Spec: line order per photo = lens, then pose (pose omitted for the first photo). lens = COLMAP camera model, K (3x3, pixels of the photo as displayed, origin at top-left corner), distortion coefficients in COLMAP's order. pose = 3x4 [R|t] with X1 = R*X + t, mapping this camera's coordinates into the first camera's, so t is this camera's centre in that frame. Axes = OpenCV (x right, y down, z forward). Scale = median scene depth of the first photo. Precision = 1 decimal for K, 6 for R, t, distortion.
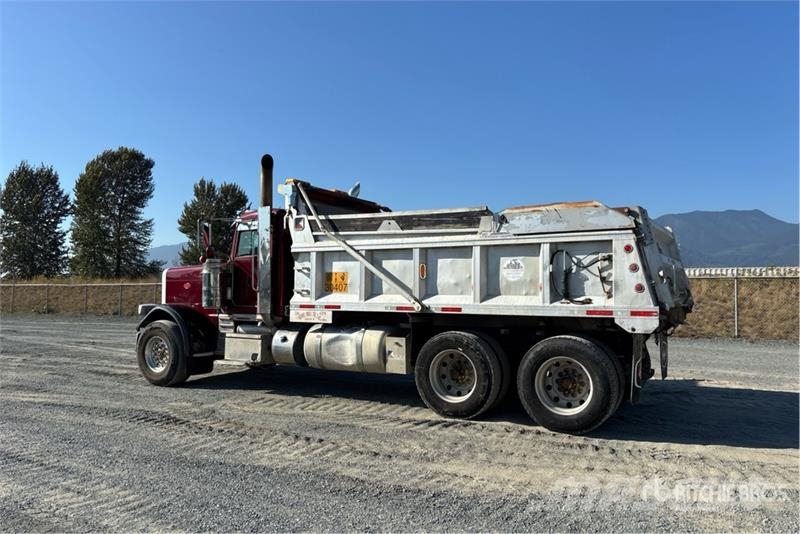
lens RADIAL K [[603.0, 0, 412.4], [0, 603.0, 269.1], [0, 0, 1]] dist [0.042638, -0.006271]
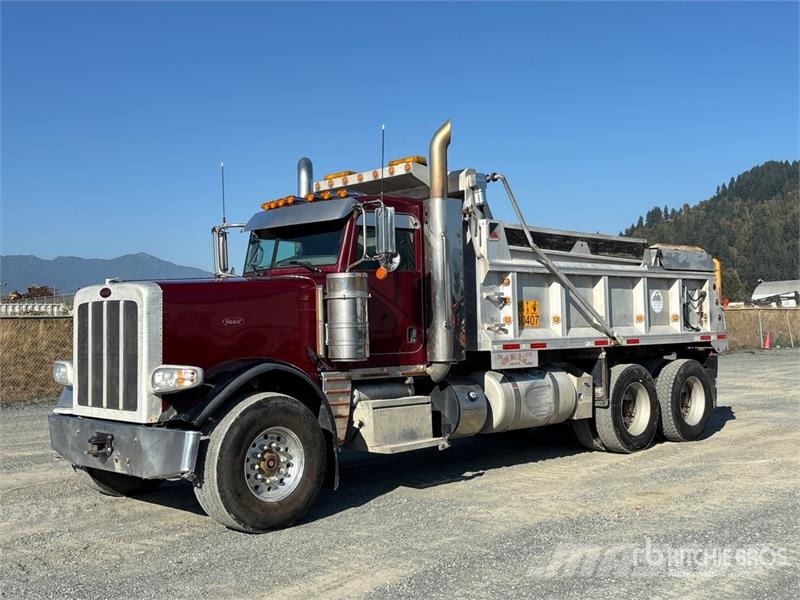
lens RADIAL K [[926.2, 0, 400.0], [0, 926.2, 300.0], [0, 0, 1]] dist [0.061882, -0.014234]
pose [[0.277935, 0.020299, 0.960385, -1.443364], [-0.010657, 0.999780, -0.018047, 0.030711], [-0.960541, -0.005219, 0.278090, 0.919260]]
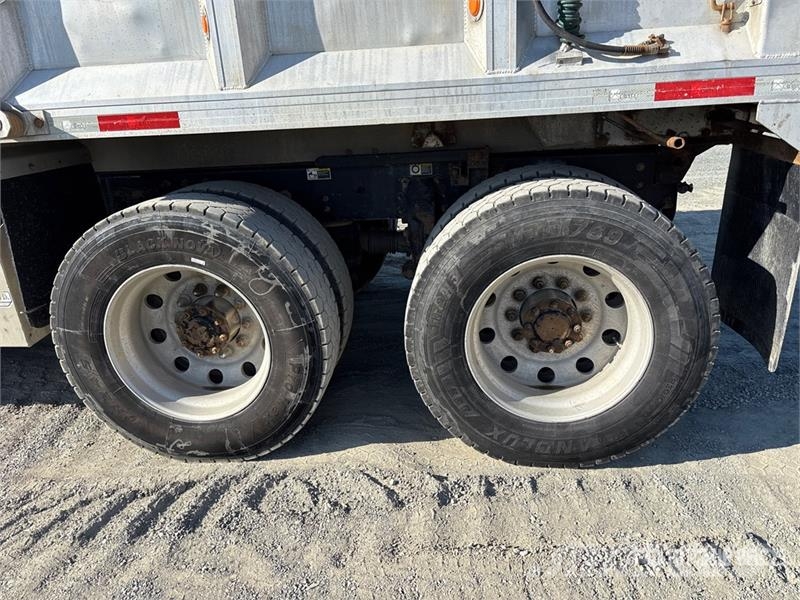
lens RADIAL K [[603.9, 0, 403.8], [0, 603.9, 298.4], [0, 0, 1]] dist [0.015720, -0.003937]
pose [[0.914226, -0.185295, 0.360356, 0.059164], [0.046747, 0.931612, 0.360437, 0.047723], [-0.402499, -0.312675, 0.860365, 0.680222]]
